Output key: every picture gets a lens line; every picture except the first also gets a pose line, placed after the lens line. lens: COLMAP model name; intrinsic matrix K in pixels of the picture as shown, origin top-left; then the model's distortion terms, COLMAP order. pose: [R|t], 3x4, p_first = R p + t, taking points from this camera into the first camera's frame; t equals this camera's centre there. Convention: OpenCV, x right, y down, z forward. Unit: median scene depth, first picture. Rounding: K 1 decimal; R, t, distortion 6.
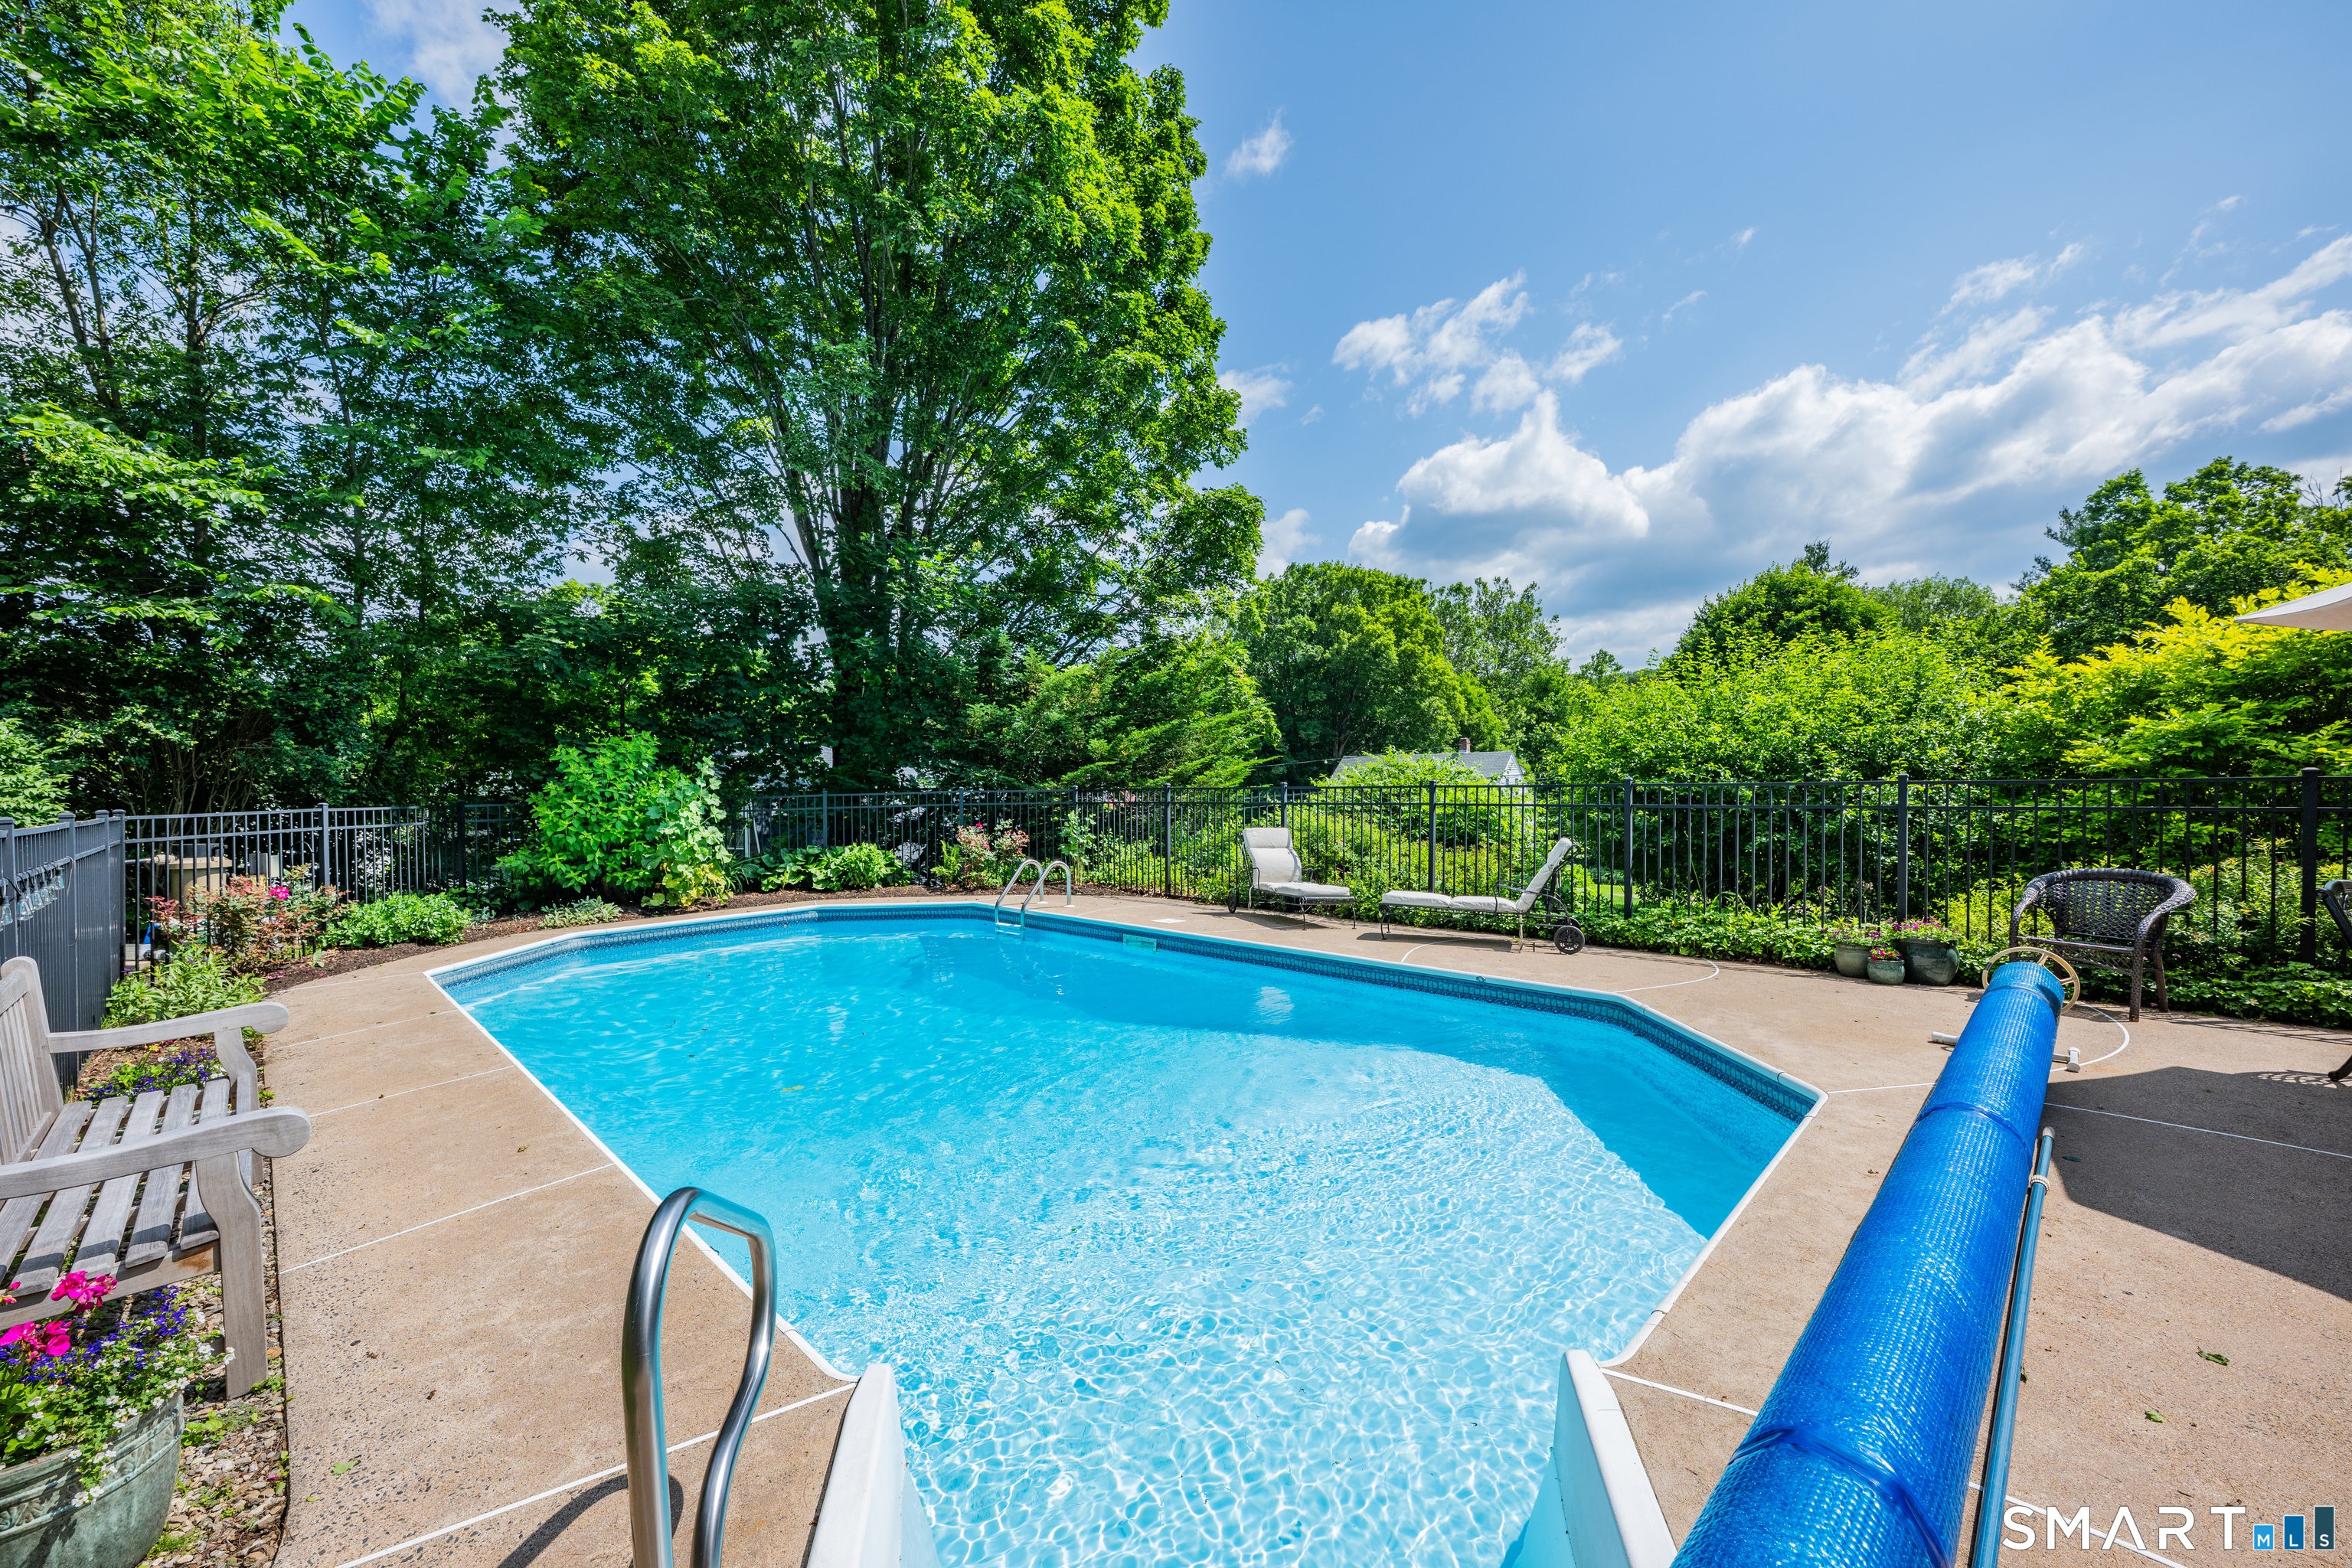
lens RADIAL K [[929.2, 0, 1193.2], [0, 929.2, 805.0], [0, 0, 1]] dist [-0.003452, 0.000479]
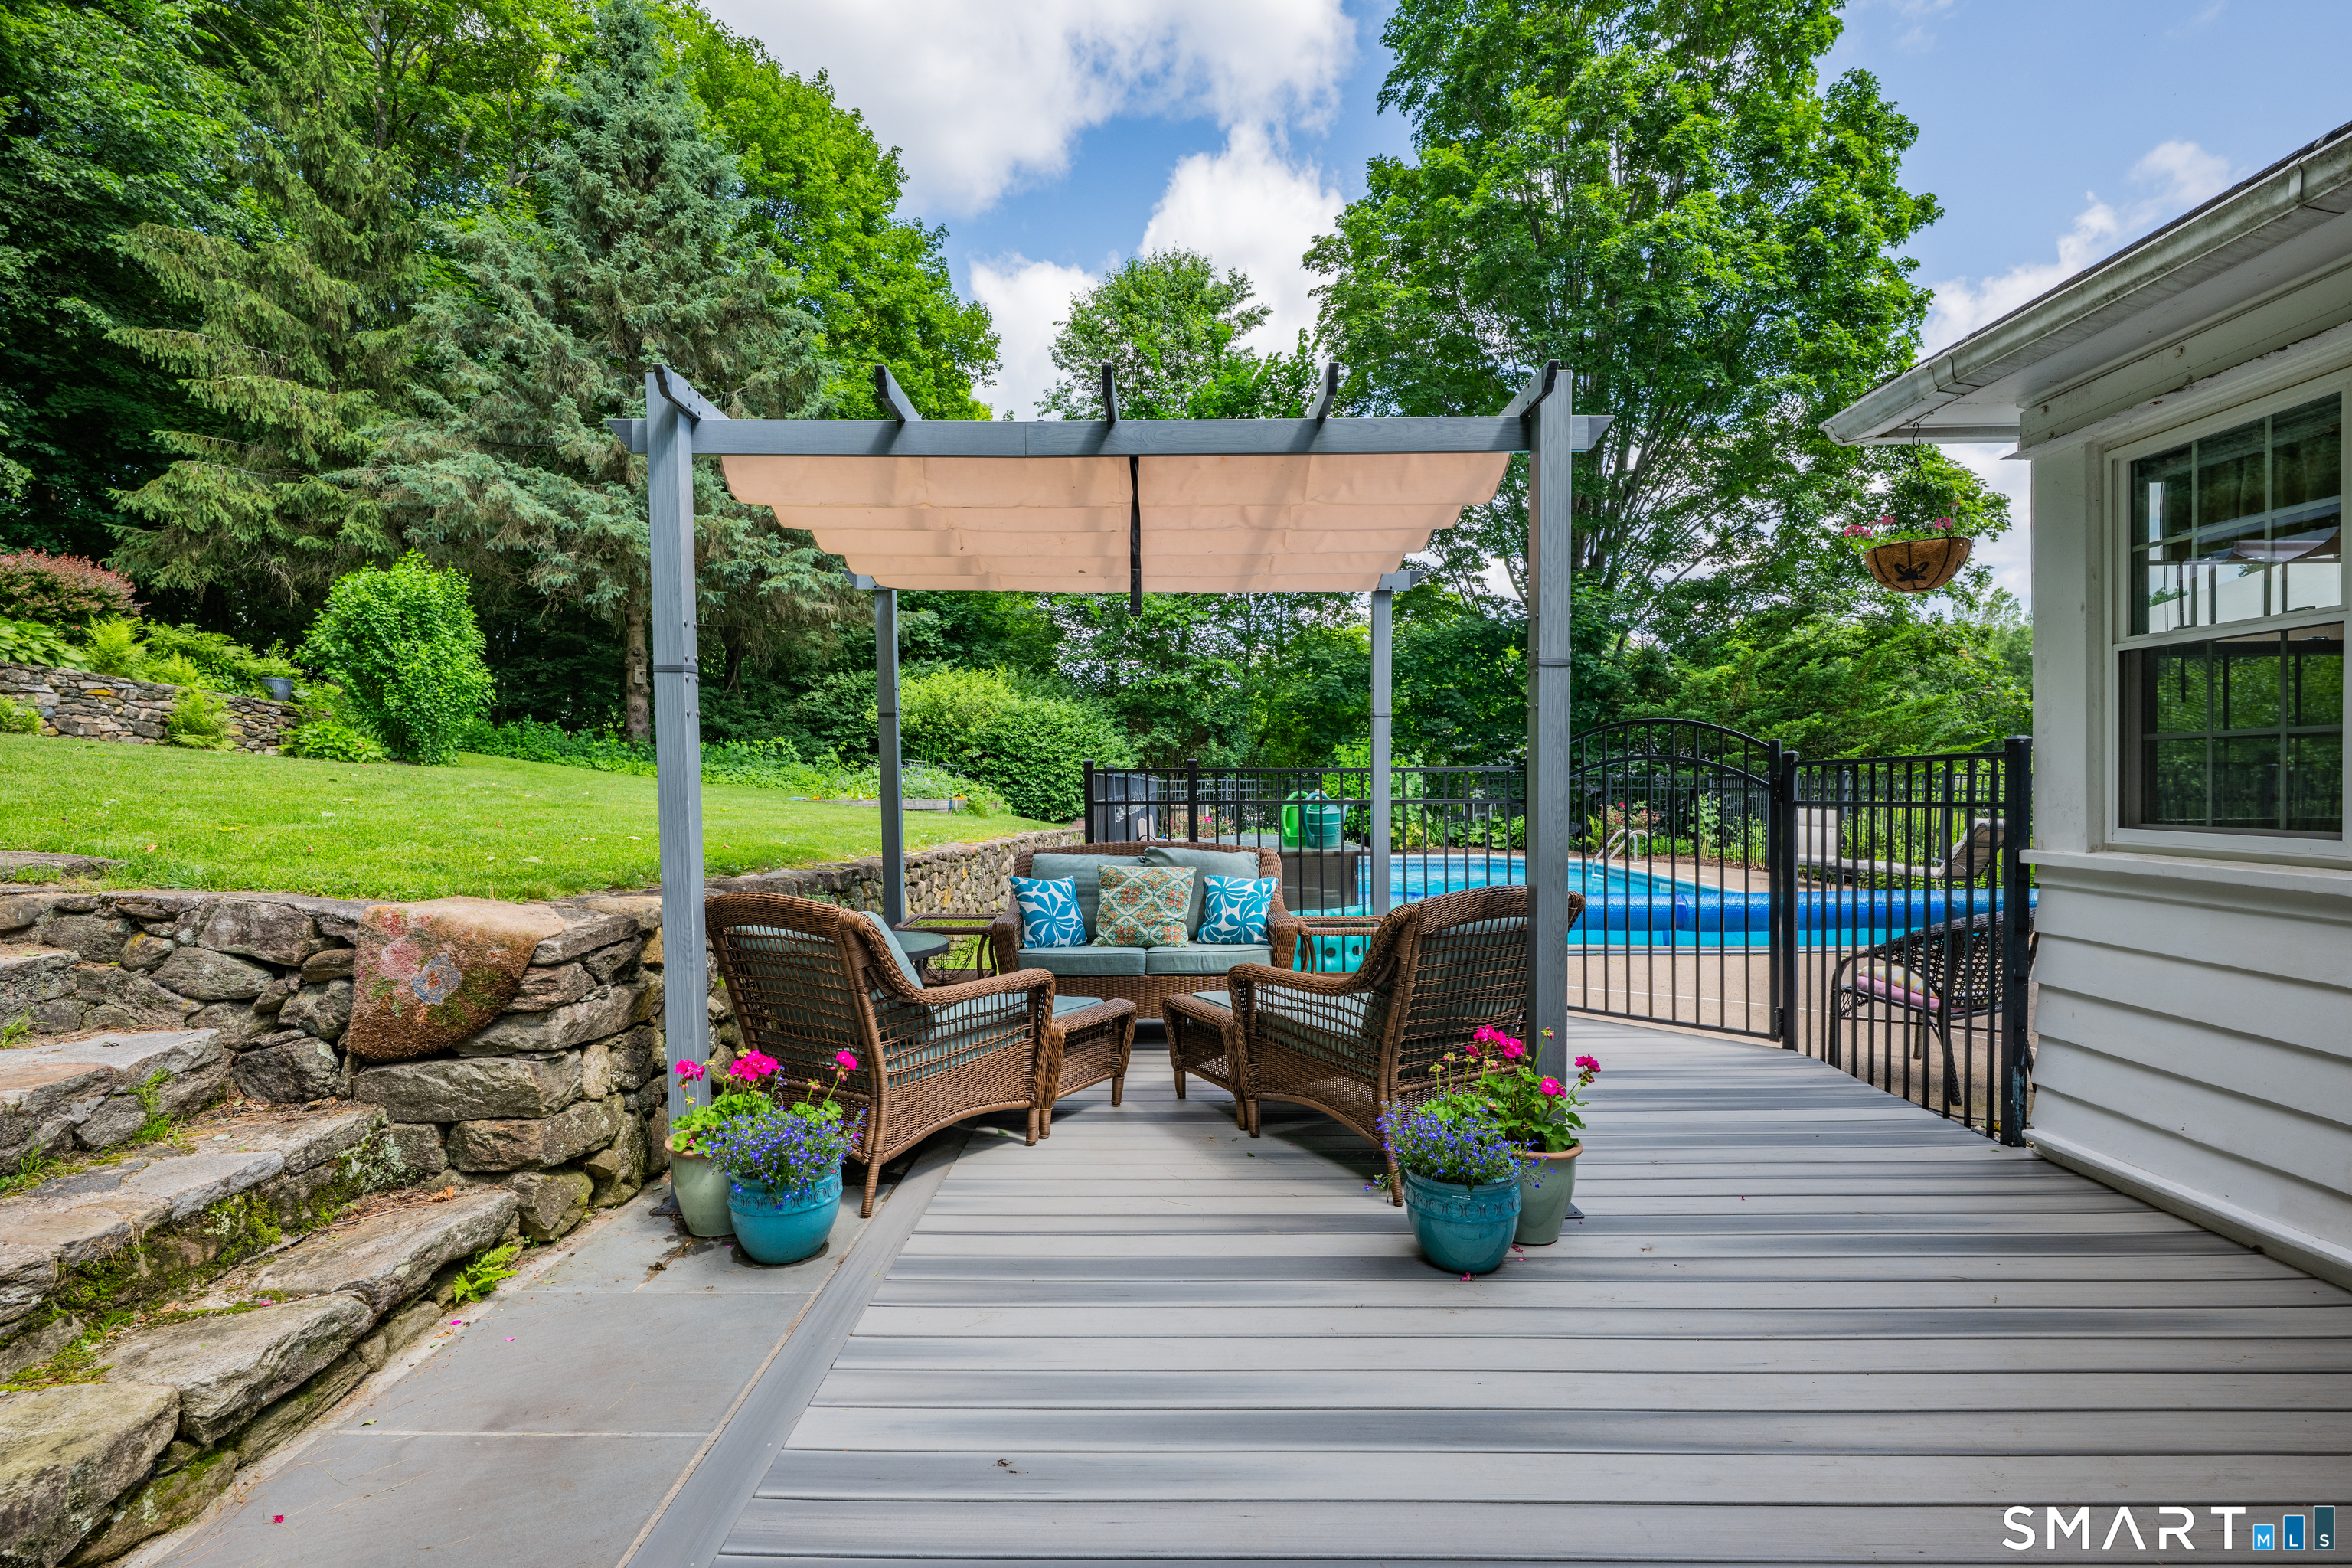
lens RADIAL K [[1094.6, 0, 1150.0], [0, 1094.6, 786.1], [0, 0, 1]] dist [-0.001259, -0.000119]
pose [[0.675548, 0.018914, -0.737074, 0.362983], [-0.027597, 0.999619, 0.000358, 0.012733], [0.736800, 0.020099, 0.675812, -0.377576]]
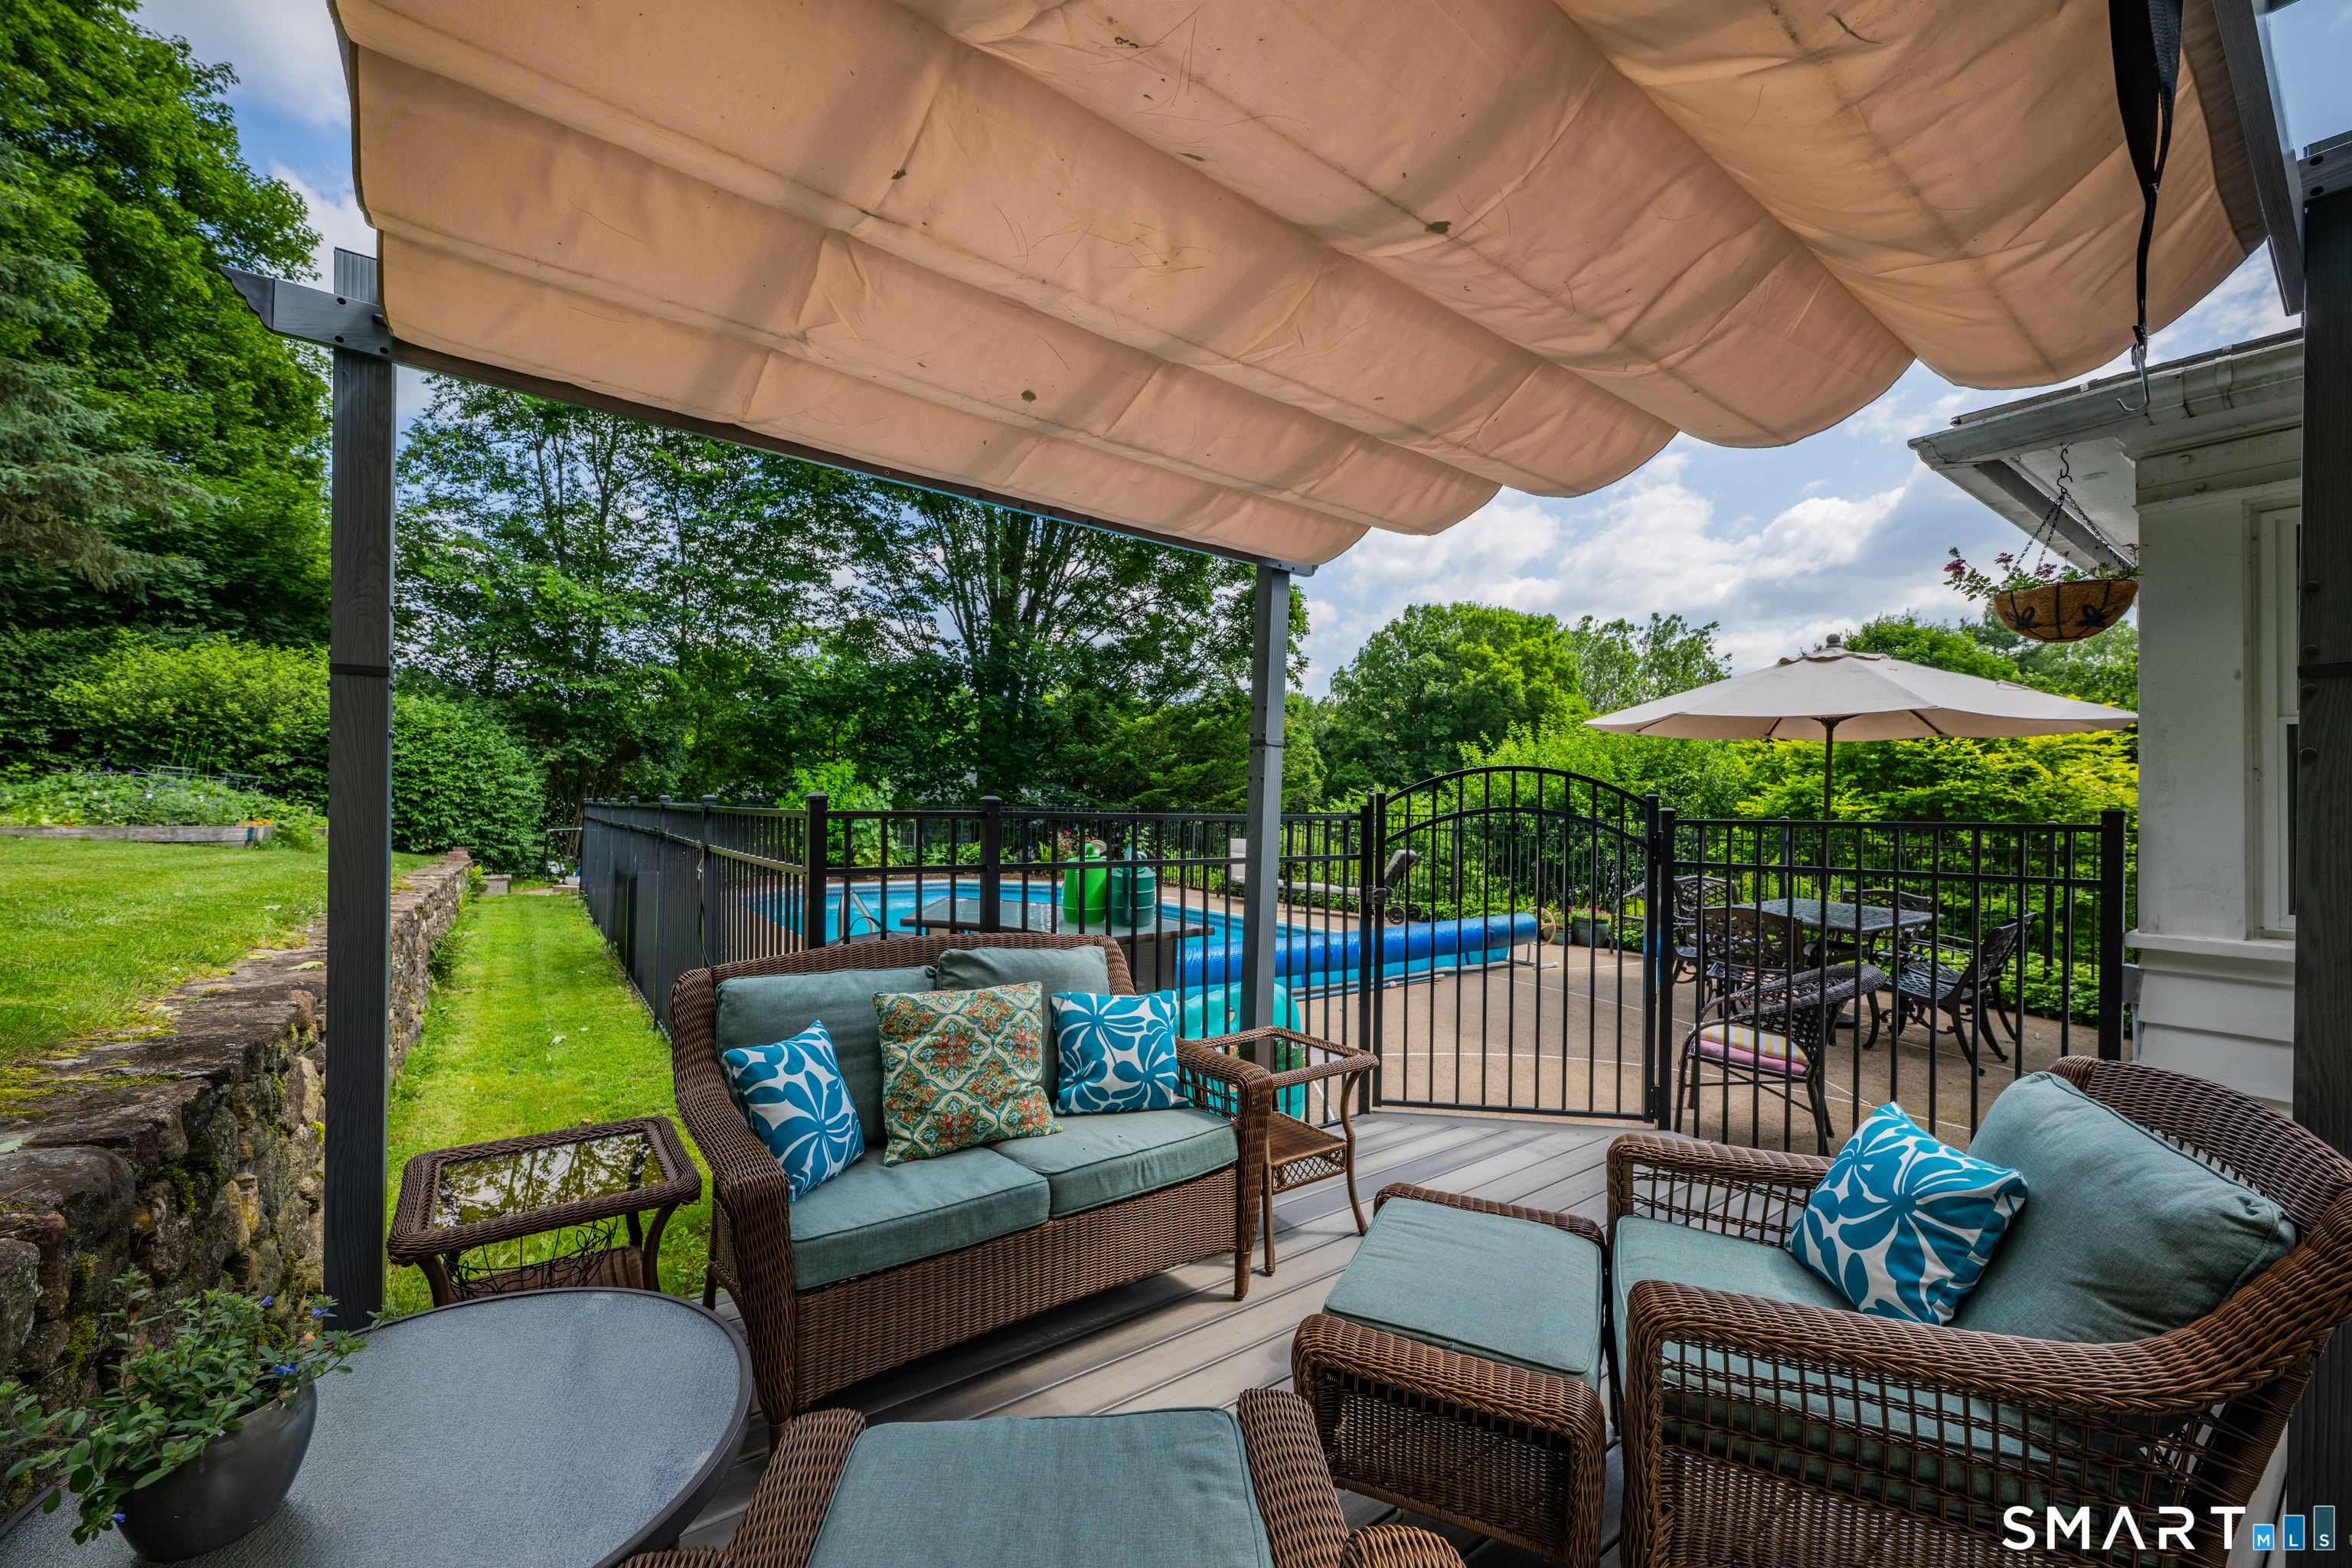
lens RADIAL K [[929.2, 0, 1184.9], [0, 929.2, 786.4], [0, 0, 1]] dist [-0.003452, 0.000479]
pose [[0.983613, 0.030786, -0.177647, 0.166183], [-0.039328, 0.998223, -0.044764, 0.007969], [0.175953, 0.051017, 0.983076, -0.297394]]
